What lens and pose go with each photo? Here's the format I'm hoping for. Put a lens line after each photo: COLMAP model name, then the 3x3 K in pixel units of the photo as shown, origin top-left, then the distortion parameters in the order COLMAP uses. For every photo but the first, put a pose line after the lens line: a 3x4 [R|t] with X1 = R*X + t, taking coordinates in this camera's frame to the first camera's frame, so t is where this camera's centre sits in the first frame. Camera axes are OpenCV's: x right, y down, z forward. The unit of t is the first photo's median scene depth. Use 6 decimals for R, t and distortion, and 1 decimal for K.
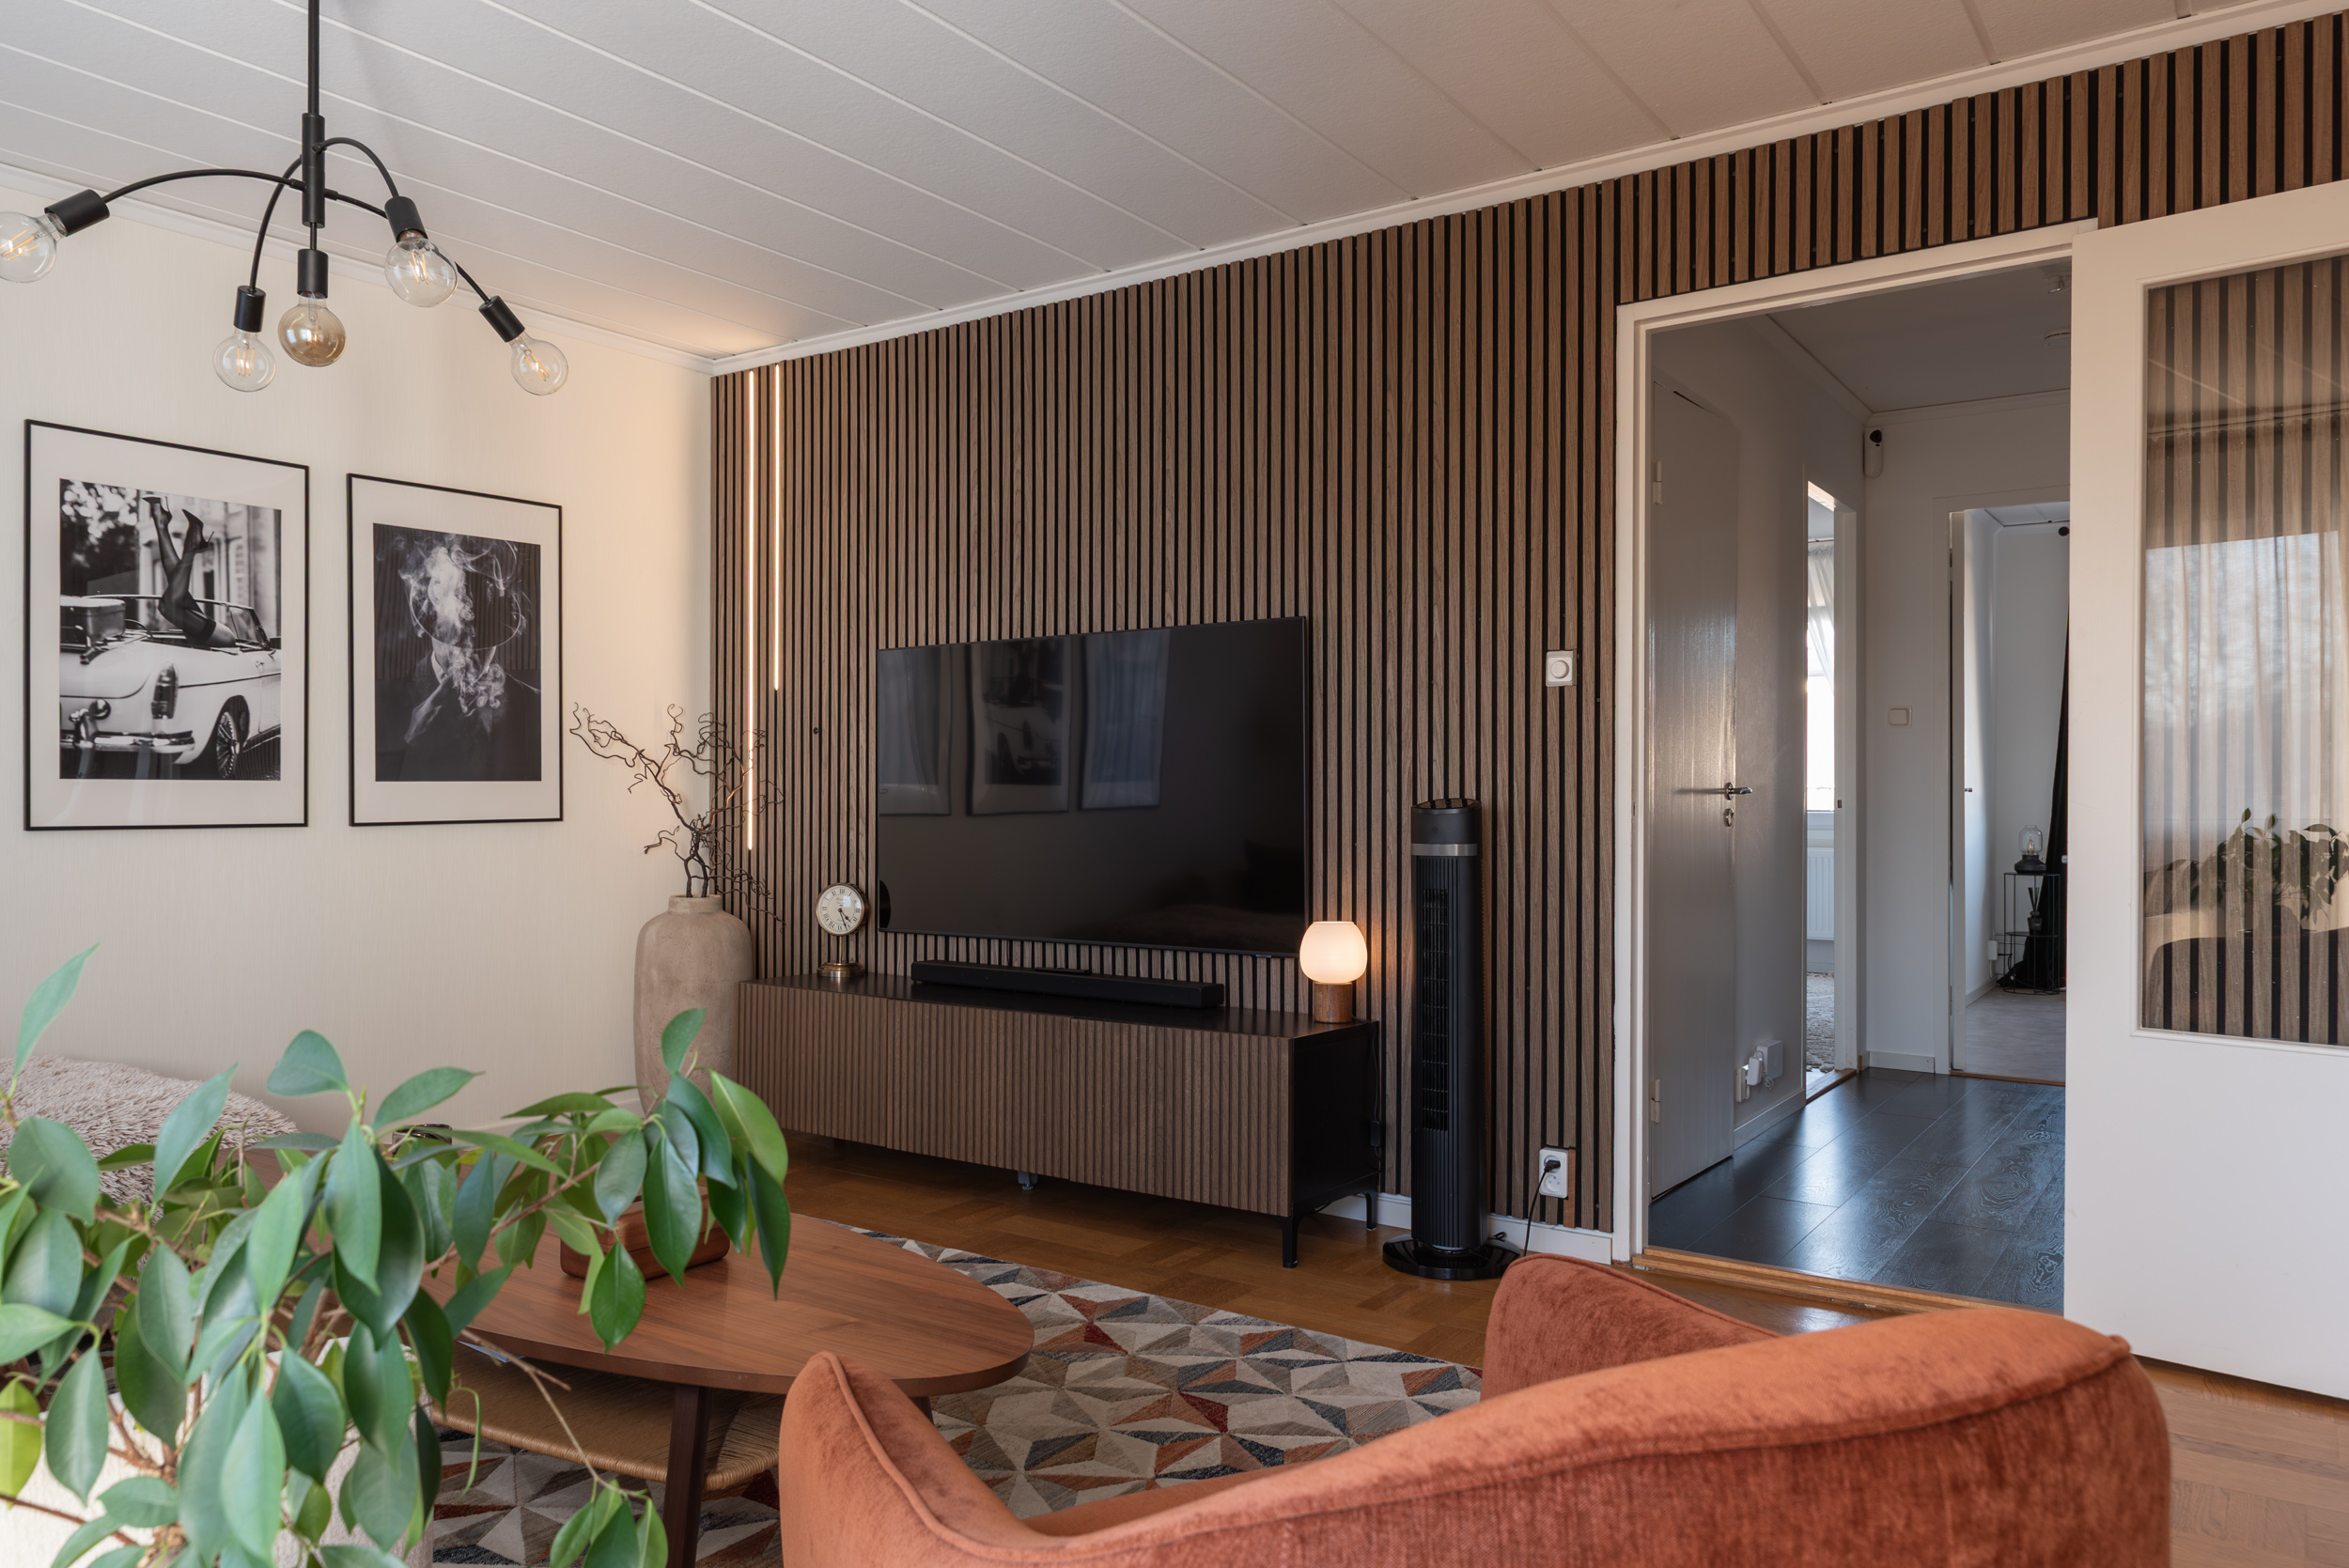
lens RADIAL K [[1574.8, 0, 1156.9], [0, 1574.8, 779.7], [0, 0, 1]] dist [-0.002638, -0.002374]
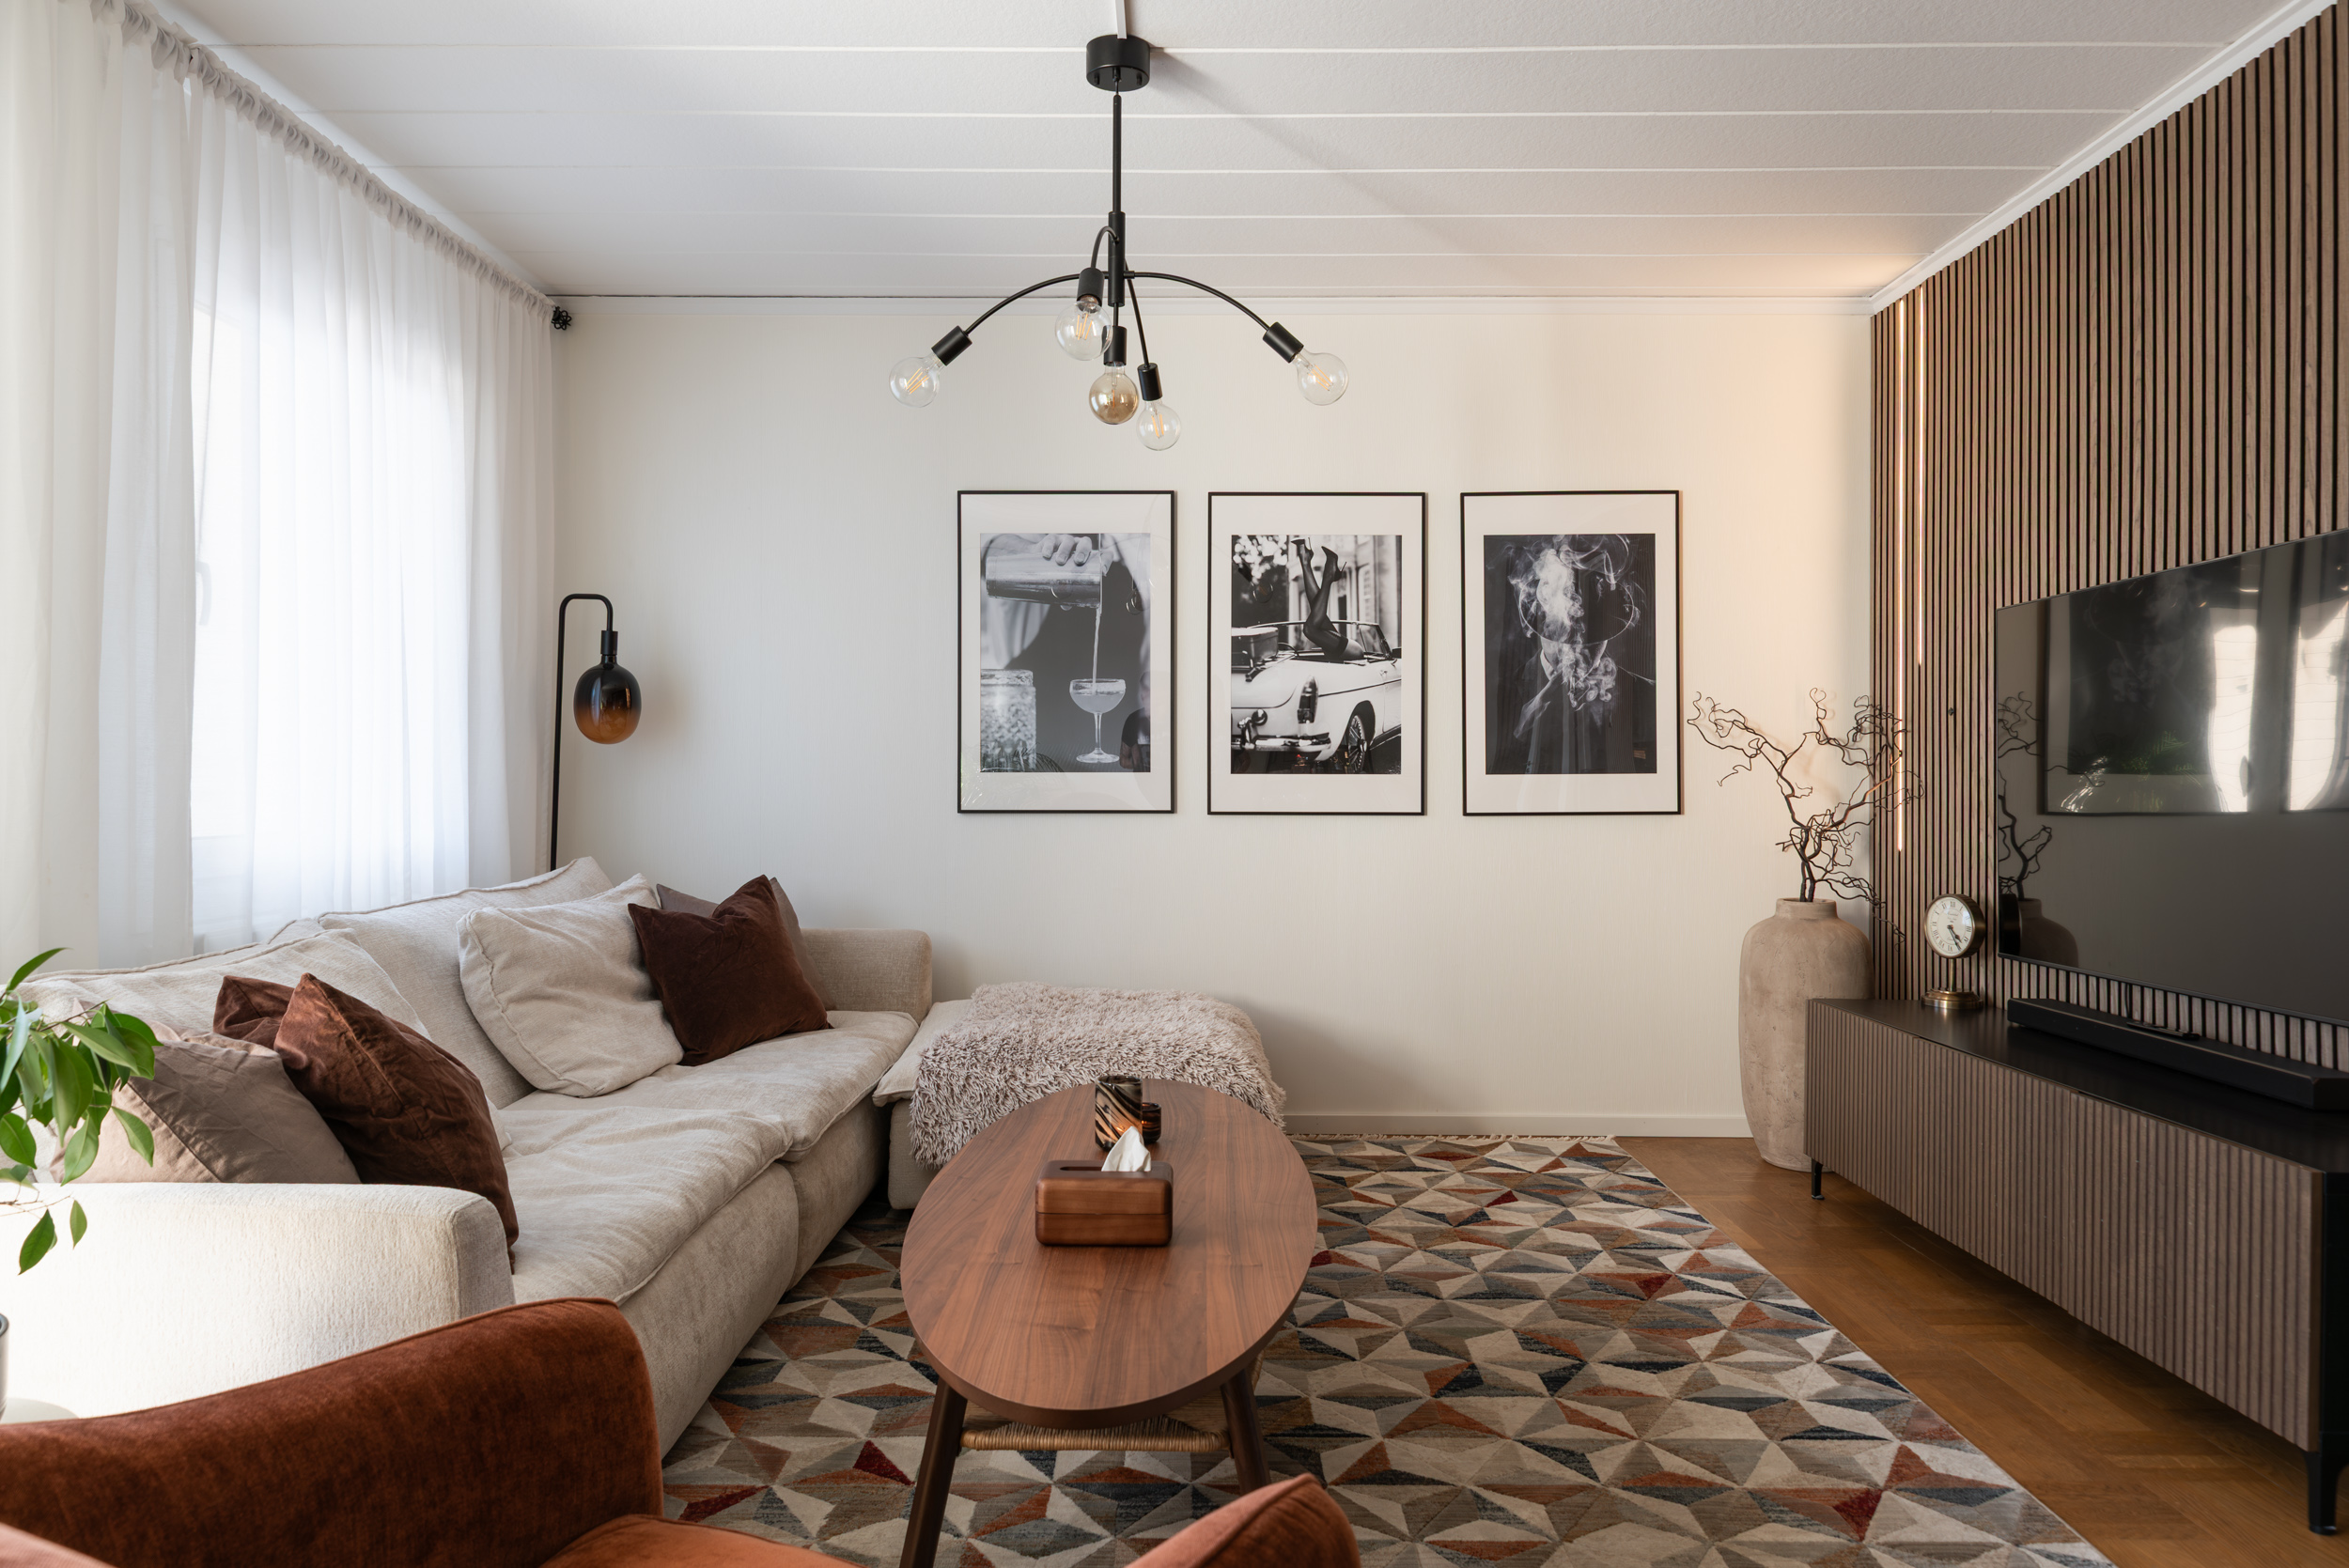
lens RADIAL K [[1574.8, 0, 1156.9], [0, 1574.8, 779.7], [0, 0, 1]] dist [-0.002638, -0.002374]
pose [[0.573369, -0.002360, -0.819294, 0.279240], [0.005767, 0.999983, 0.001155, 0.002144], [0.819277, -0.005387, 0.573373, 0.213119]]
